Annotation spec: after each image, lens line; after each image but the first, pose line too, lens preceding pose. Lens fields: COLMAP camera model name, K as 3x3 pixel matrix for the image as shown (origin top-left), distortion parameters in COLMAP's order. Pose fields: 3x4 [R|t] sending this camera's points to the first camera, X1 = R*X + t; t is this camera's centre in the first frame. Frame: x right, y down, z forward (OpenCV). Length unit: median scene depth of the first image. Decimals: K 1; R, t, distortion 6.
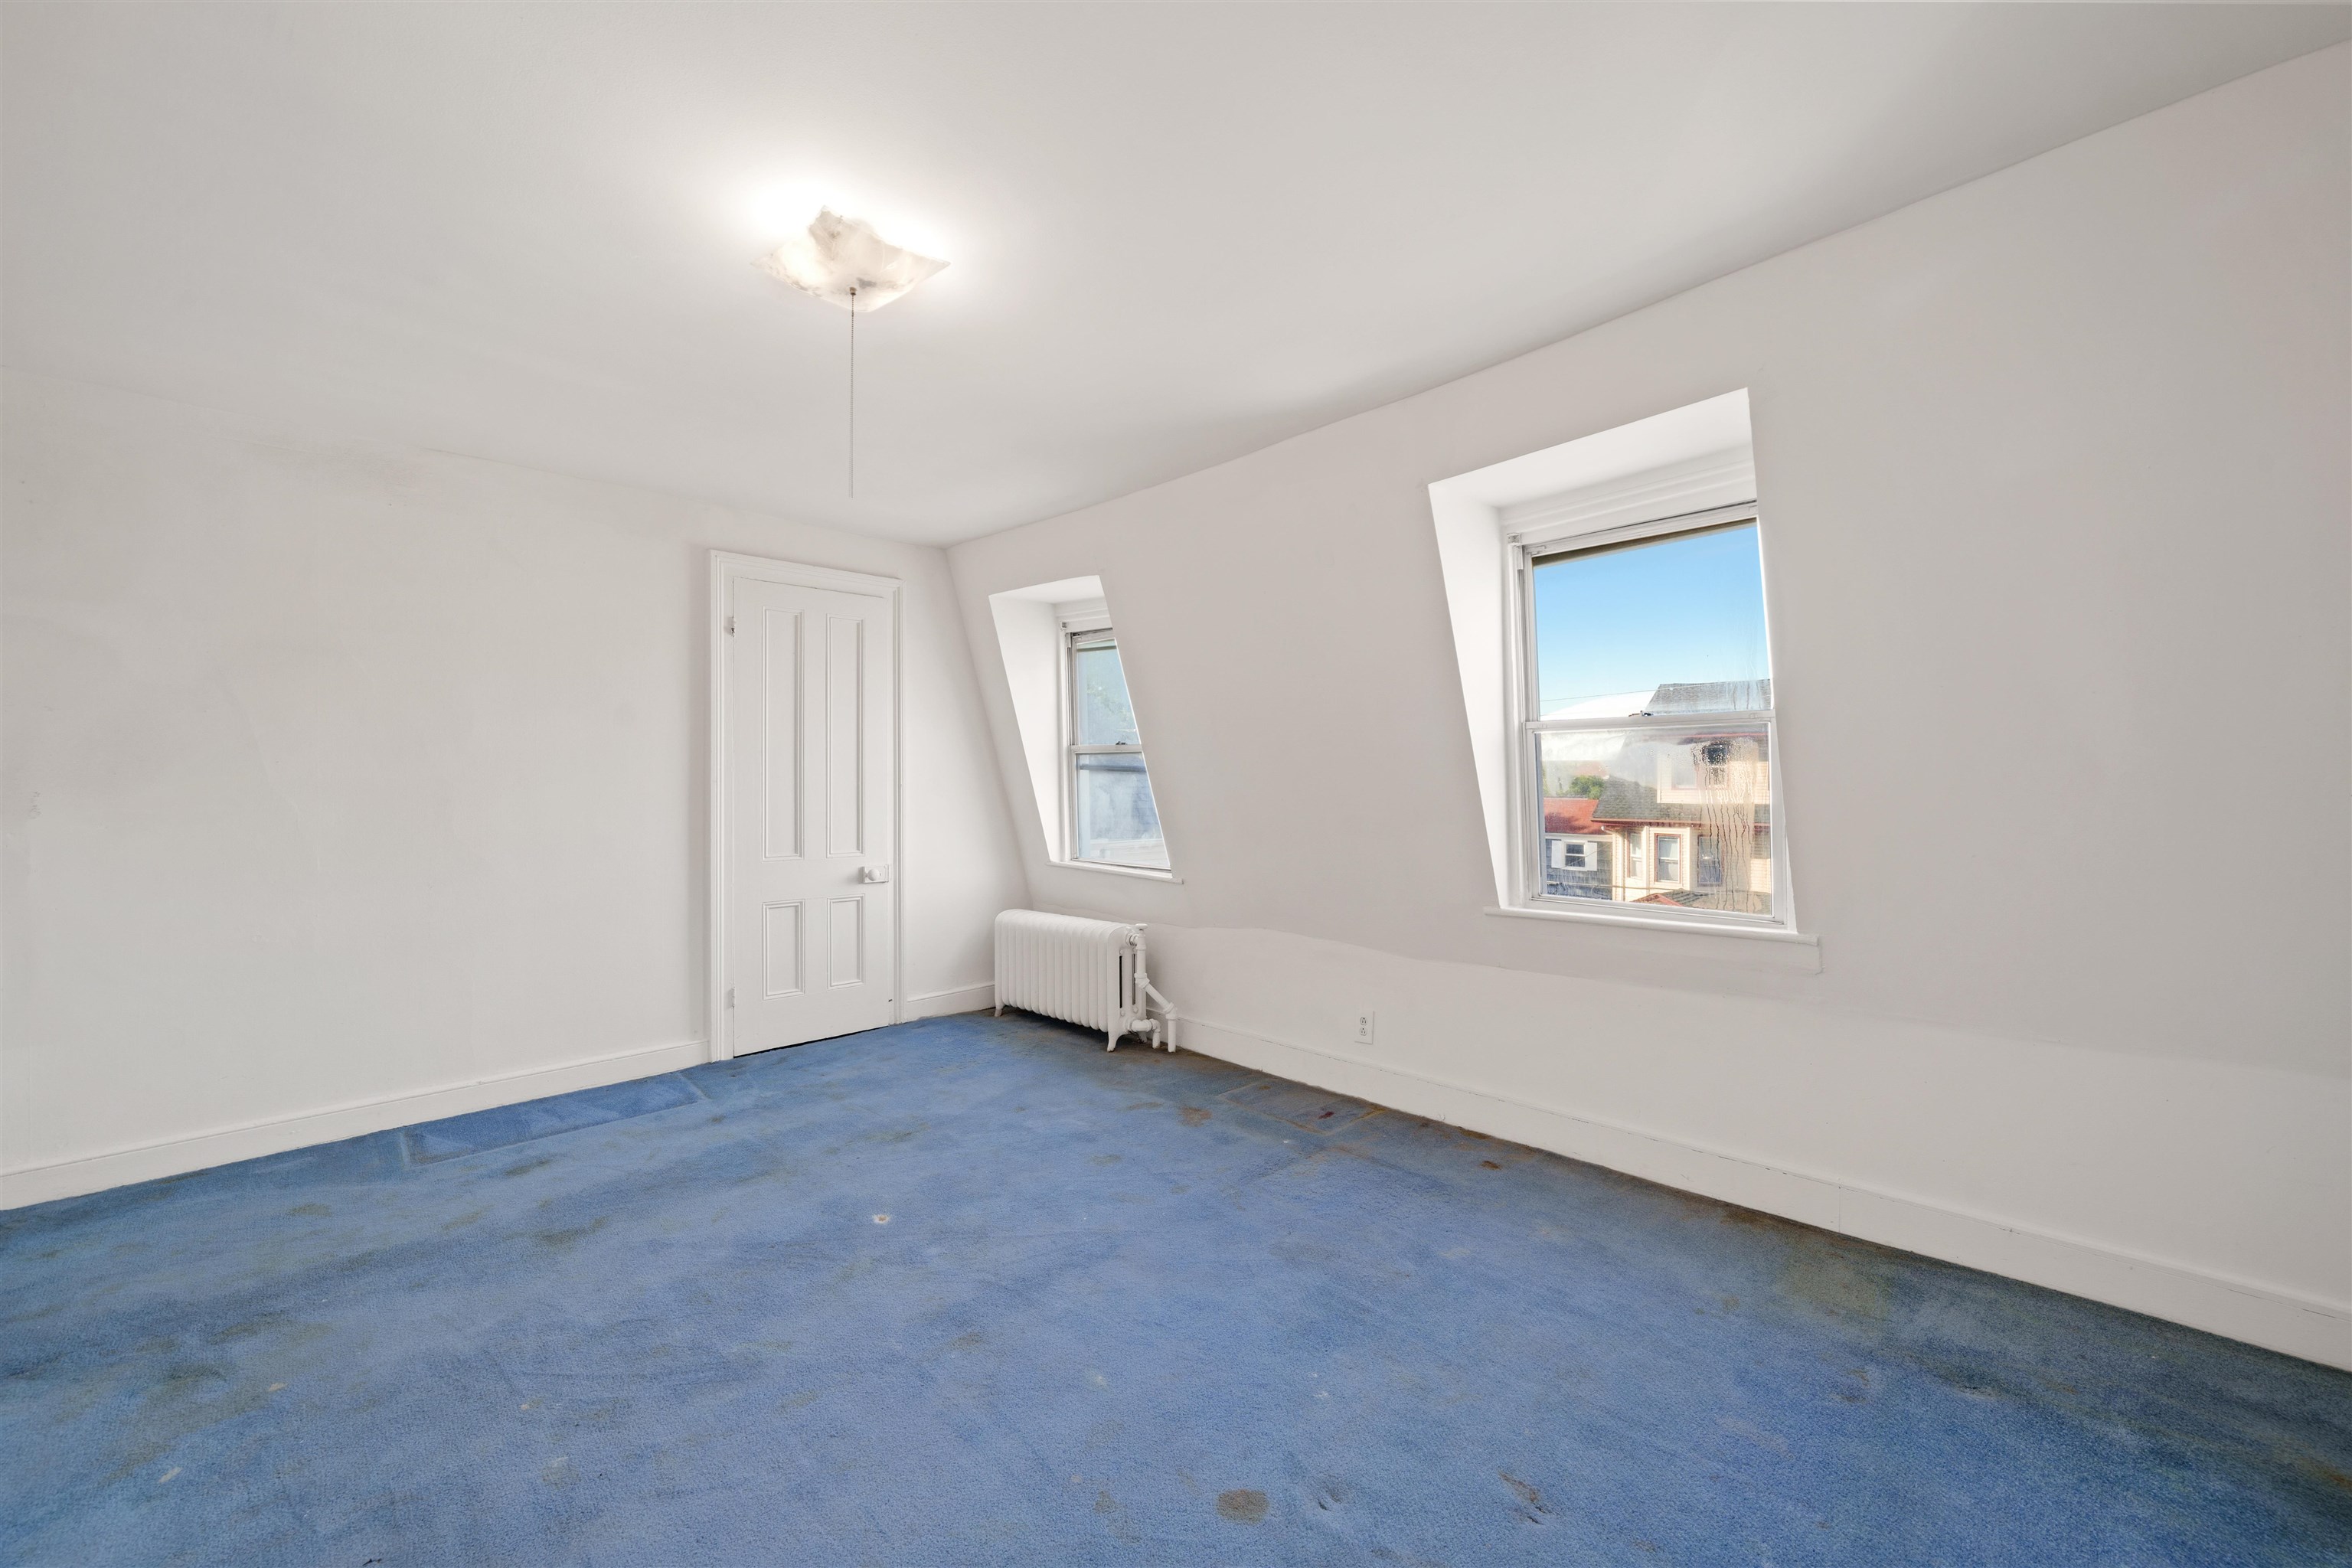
lens RADIAL K [[976.1, 0, 1176.0], [0, 976.1, 784.0], [0, 0, 1]] dist [-0.000948, 0.000073]
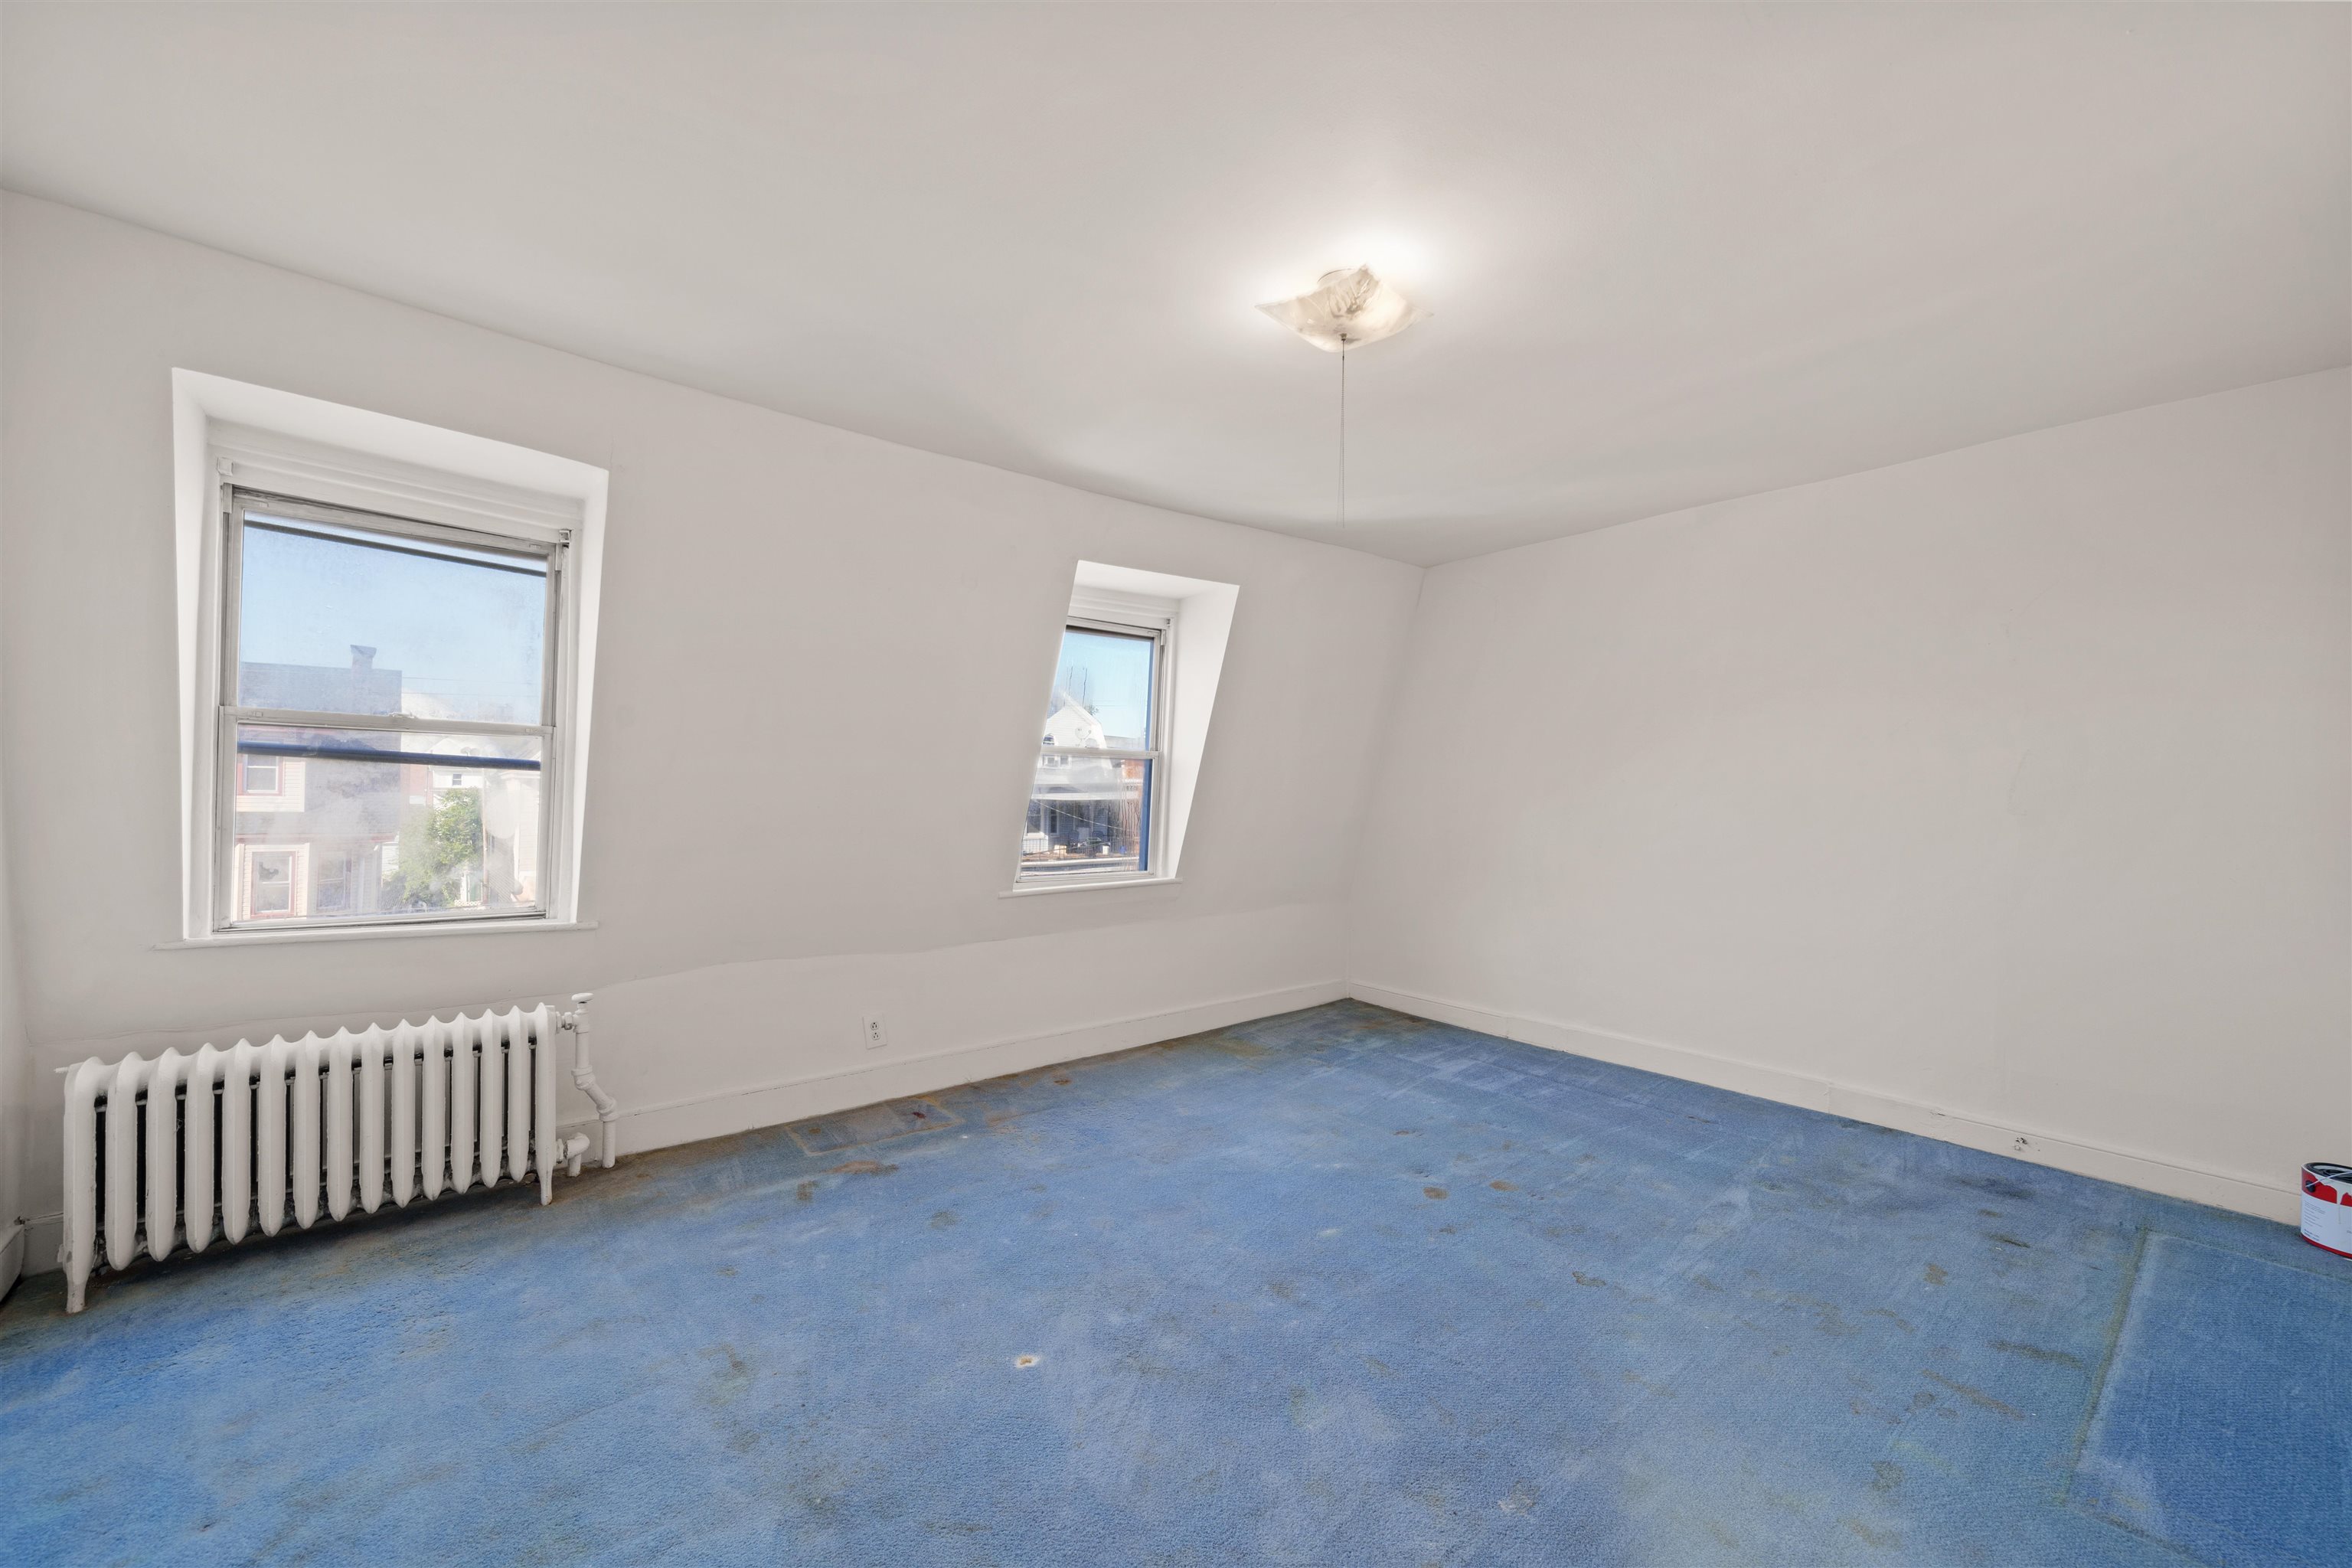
lens RADIAL K [[976.1, 0, 1176.0], [0, 976.1, 784.0], [0, 0, 1]] dist [-0.000948, 0.000073]
pose [[0.026907, 0.018150, 0.999473, -0.809444], [-0.006502, 0.999817, -0.017981, 0.010555], [-0.999617, -0.006014, 0.027020, 0.666152]]
